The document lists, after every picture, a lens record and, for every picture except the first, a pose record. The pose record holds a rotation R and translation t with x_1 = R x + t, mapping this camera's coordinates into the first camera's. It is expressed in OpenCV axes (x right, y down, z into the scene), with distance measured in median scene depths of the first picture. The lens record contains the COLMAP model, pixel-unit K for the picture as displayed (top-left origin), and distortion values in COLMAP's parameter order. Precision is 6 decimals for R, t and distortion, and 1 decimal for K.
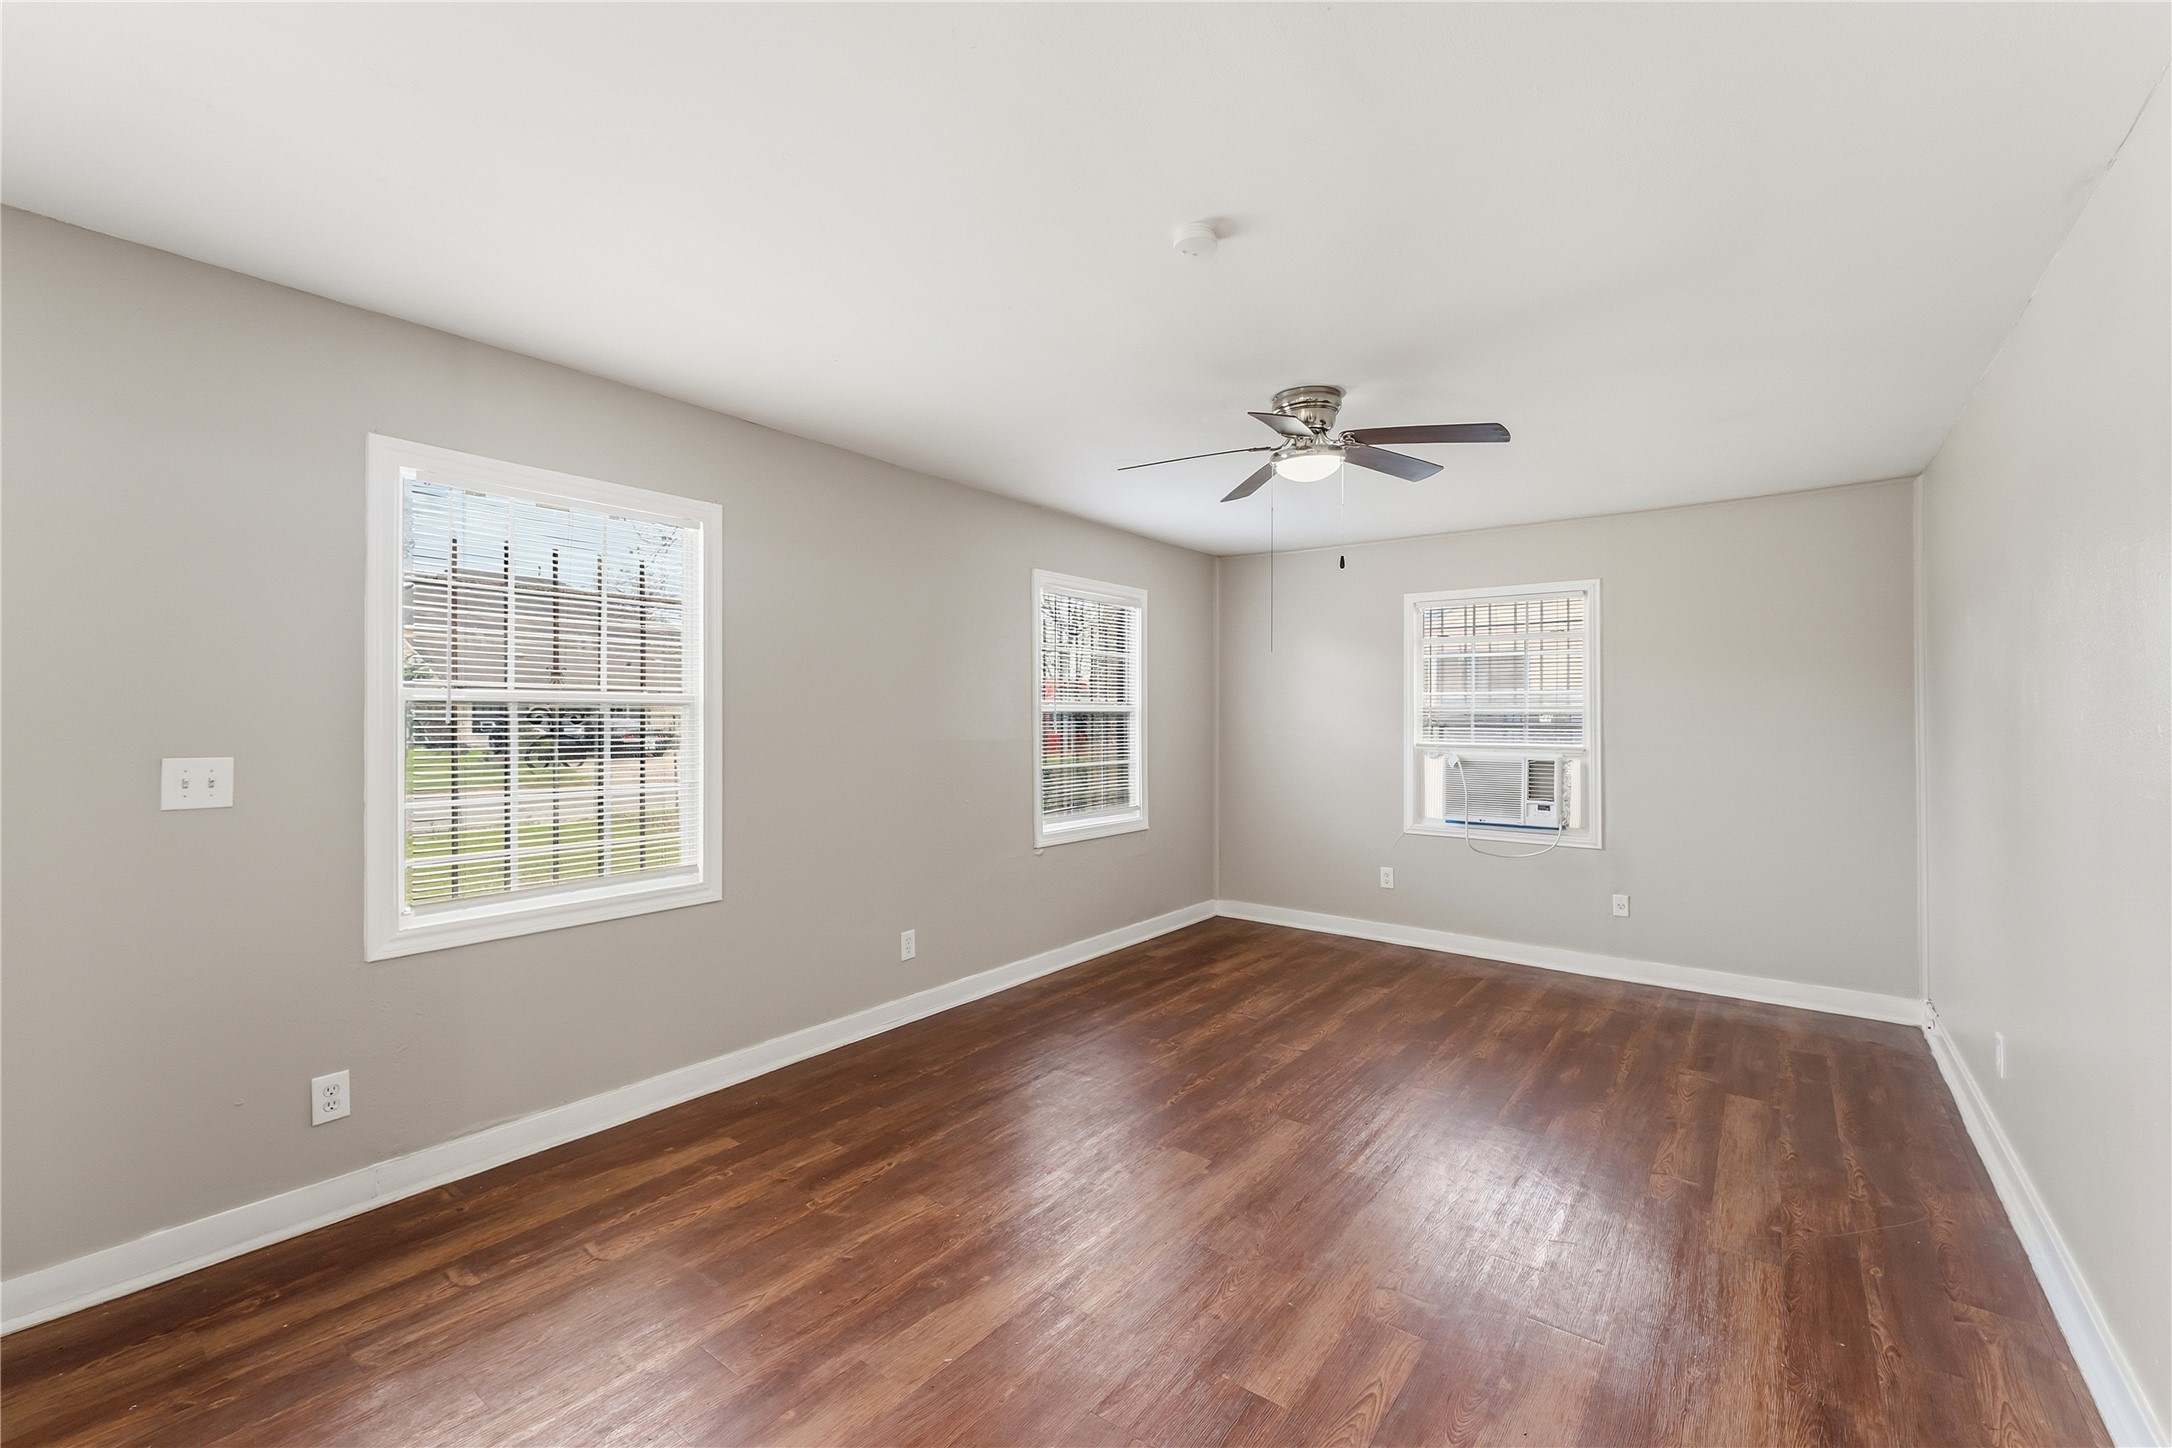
lens RADIAL K [[898.0, 0, 1092.5], [0, 898.0, 719.0], [0, 0, 1]] dist [0.000396, -0.000201]
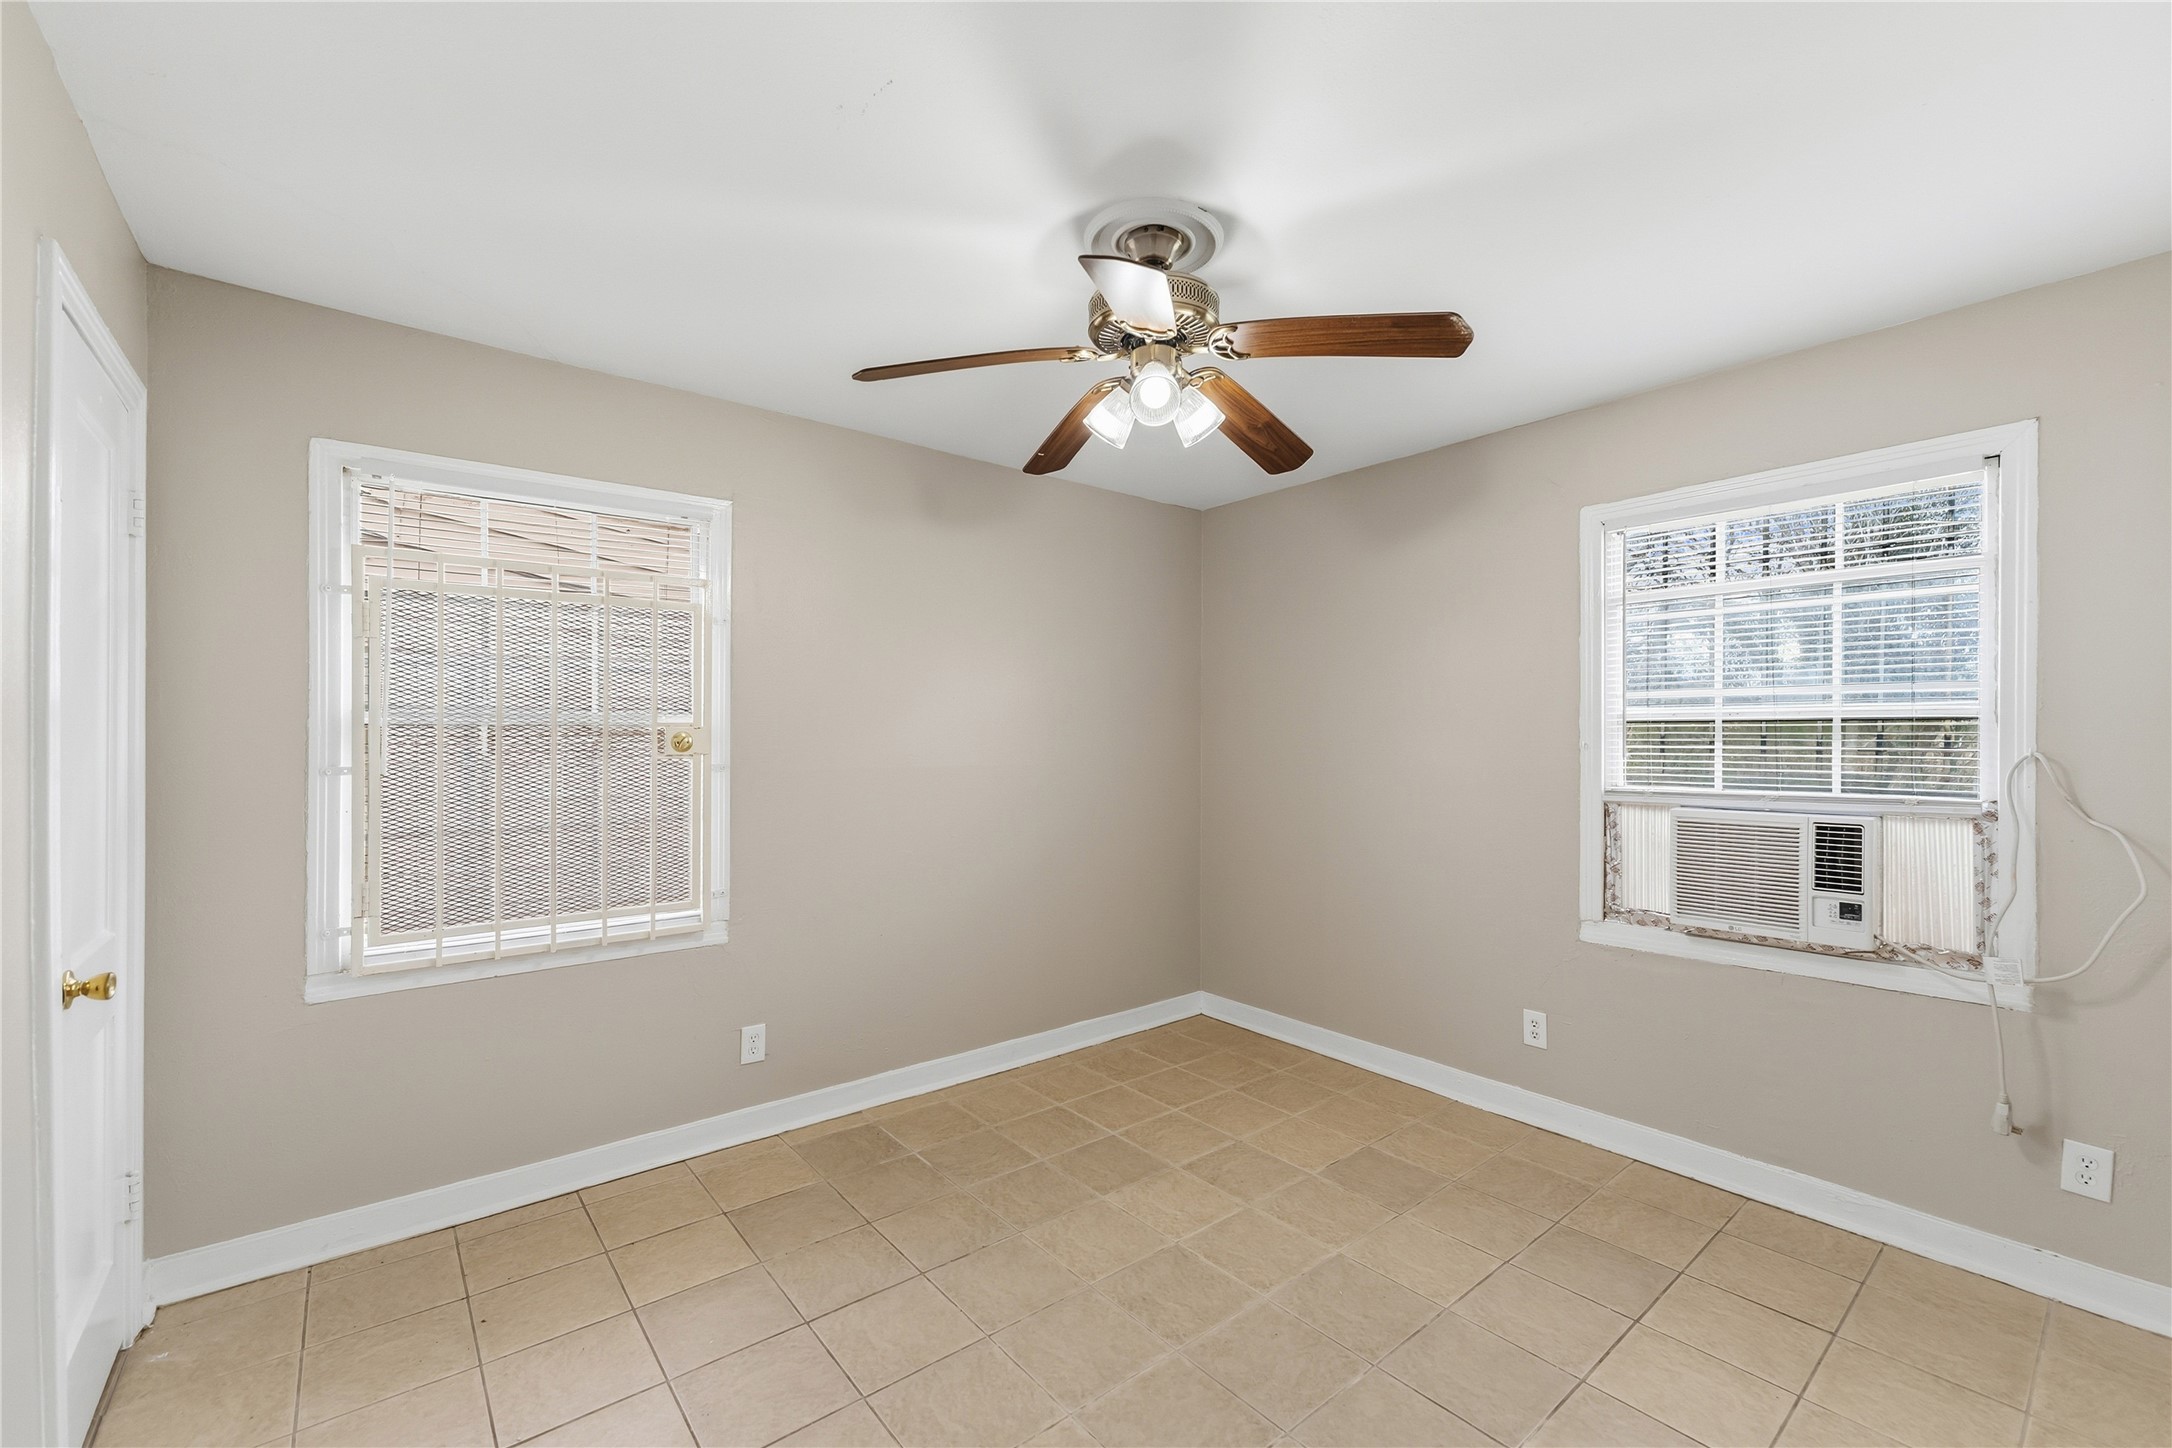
lens RADIAL K [[898.0, 0, 1078.6], [0, 898.0, 731.7], [0, 0, 1]] dist [0.000396, -0.000201]
pose [[0.974410, 0.006186, -0.224693, 0.146054], [-0.008062, 0.999940, -0.007433, -0.005686], [0.224634, 0.009055, 0.974401, 0.317240]]
